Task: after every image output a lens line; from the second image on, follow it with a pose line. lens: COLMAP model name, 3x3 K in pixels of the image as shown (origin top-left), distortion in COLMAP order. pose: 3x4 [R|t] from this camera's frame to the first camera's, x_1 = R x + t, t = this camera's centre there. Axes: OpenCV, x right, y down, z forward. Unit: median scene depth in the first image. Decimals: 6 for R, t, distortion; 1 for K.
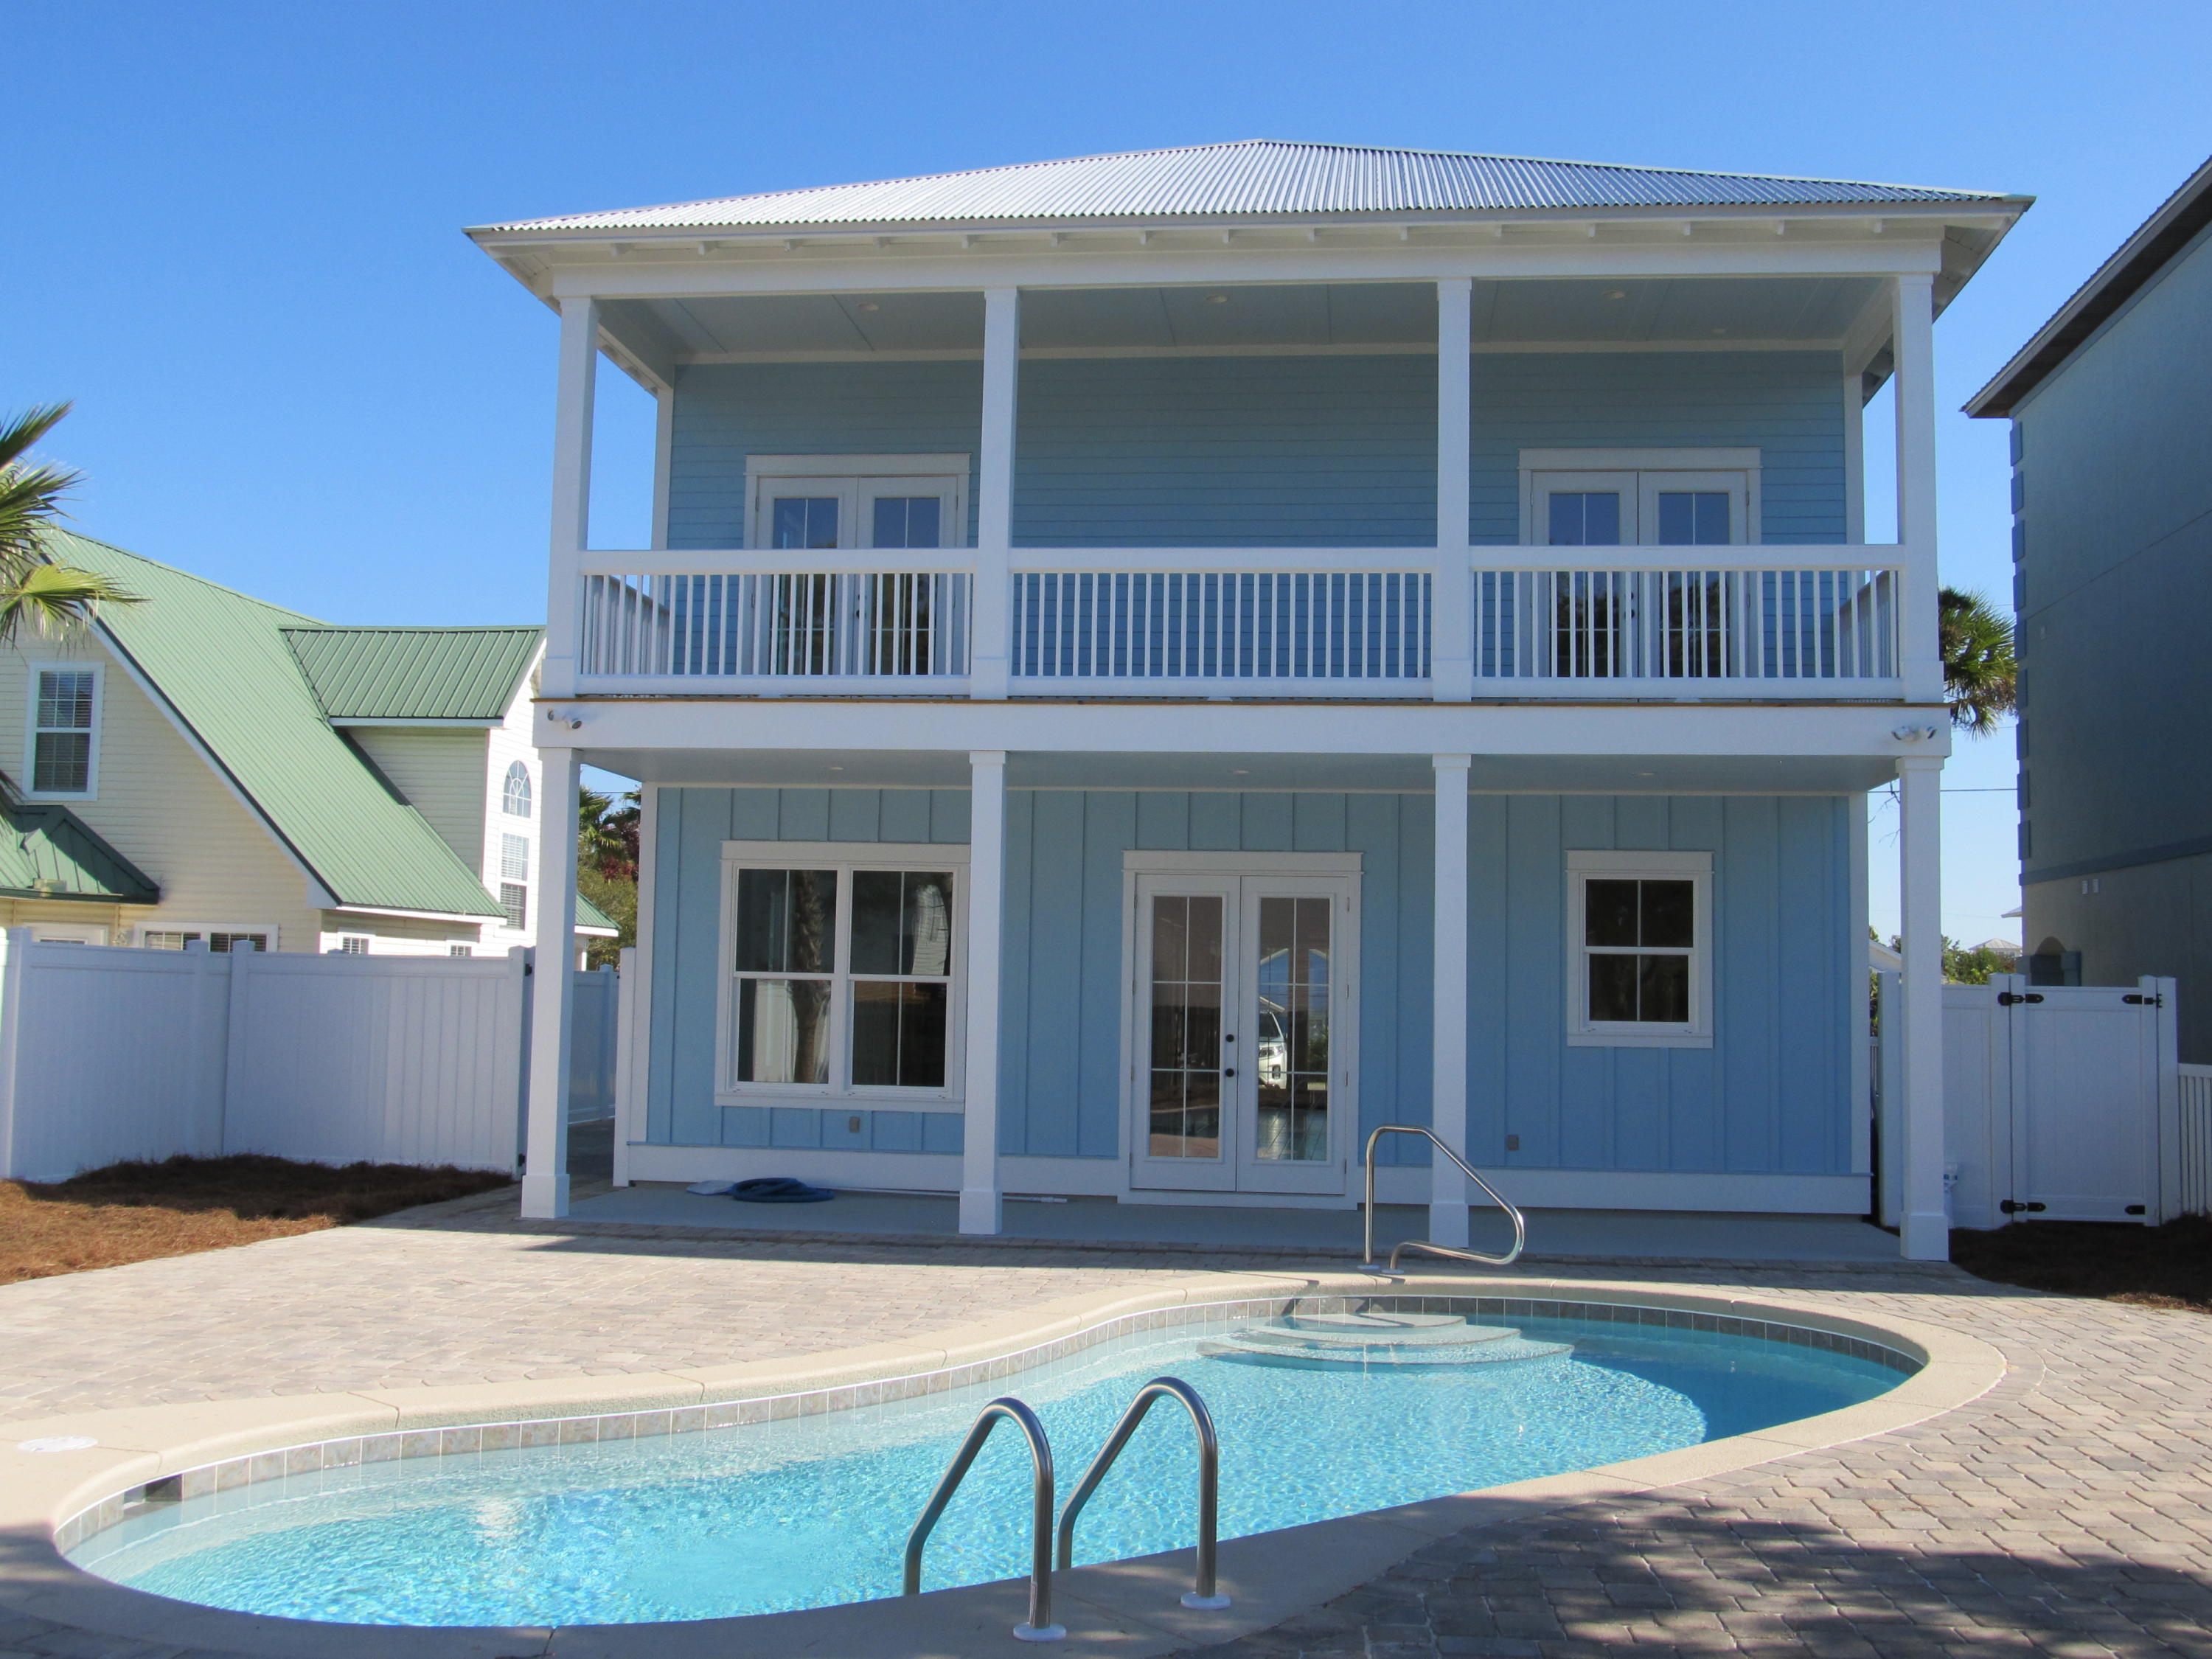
lens RADIAL K [[2188.0, 0, 1105.1], [0, 2188.0, 830.9], [0, 0, 1]] dist [-0.054504, 0.000000]
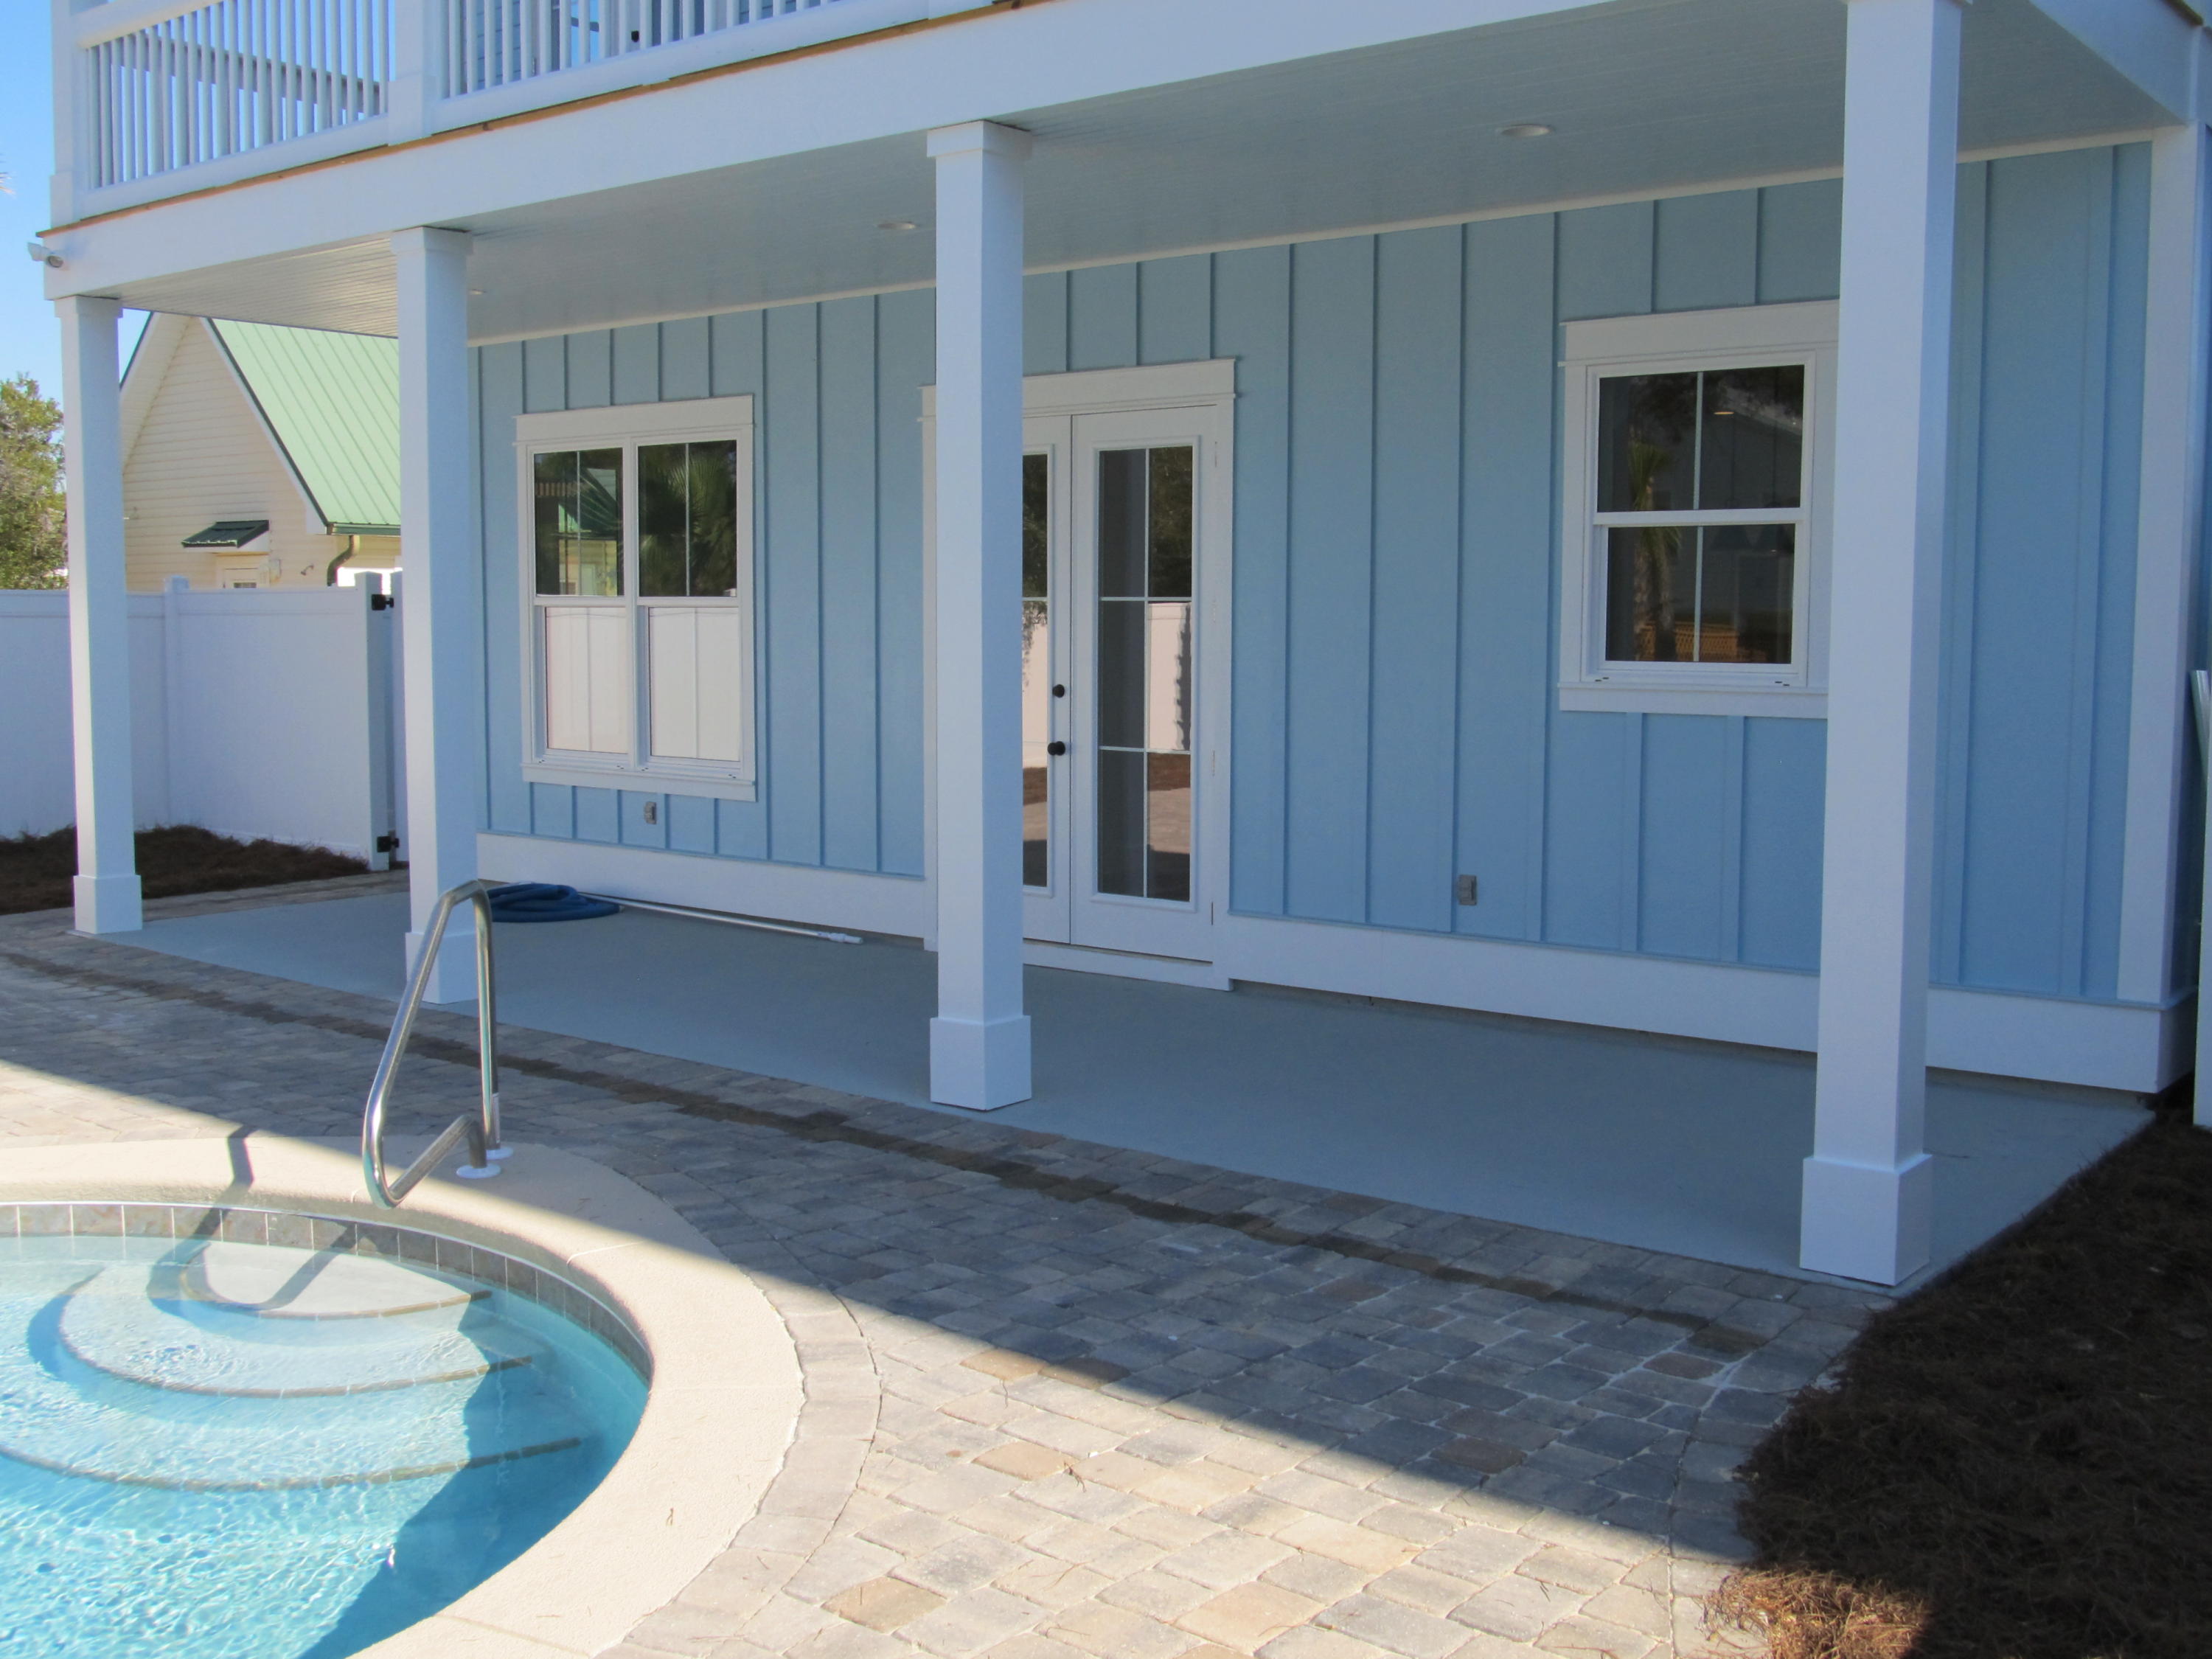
lens RADIAL K [[2188.0, 0, 1105.8], [0, 2188.0, 840.1], [0, 0, 1]] dist [-0.054504, 0.000000]
pose [[0.844883, 0.038813, -0.533541, 0.408118], [0.054568, 0.985909, 0.158131, 0.043022], [0.532160, -0.162716, 0.830860, 0.527798]]
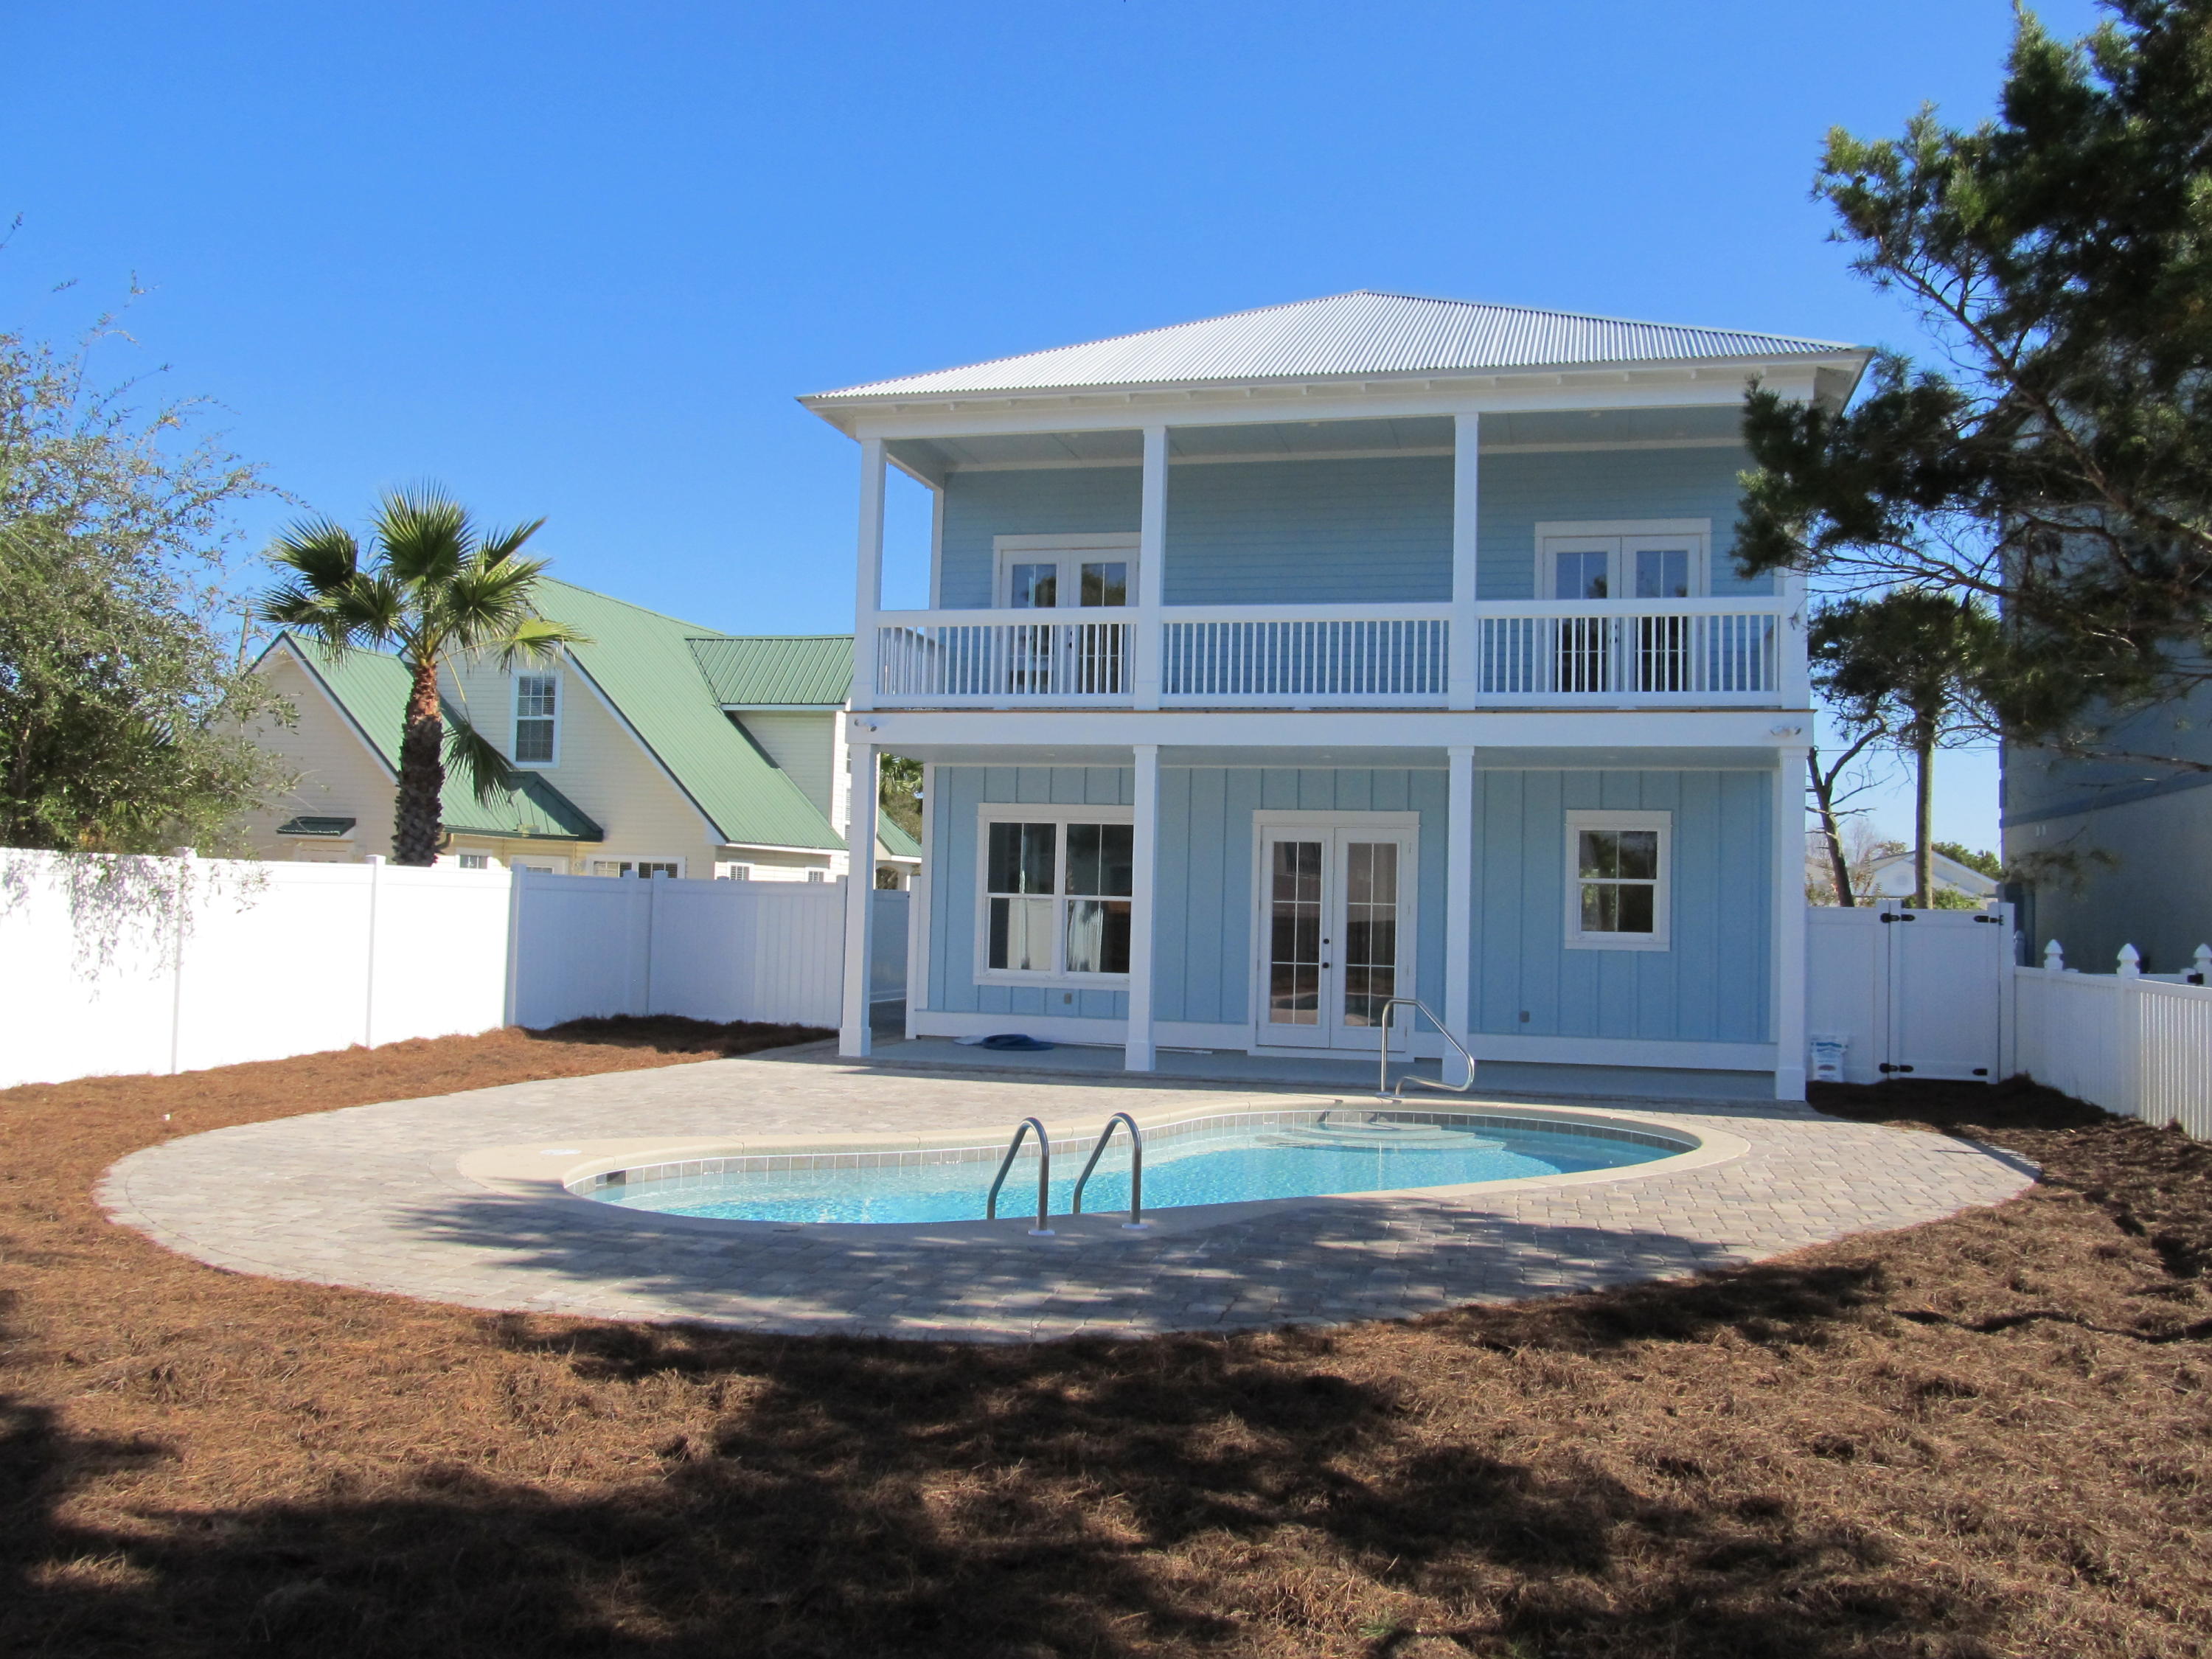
lens RADIAL K [[1816.5, 0, 1111.2], [0, 1816.5, 822.6], [0, 0, 1]] dist [-0.040006, 0.005037]
pose [[0.990765, -0.000500, -0.135592, 0.082889], [0.004276, 0.999611, 0.027565, -0.016784], [0.135525, -0.027890, 0.990381, -0.201150]]
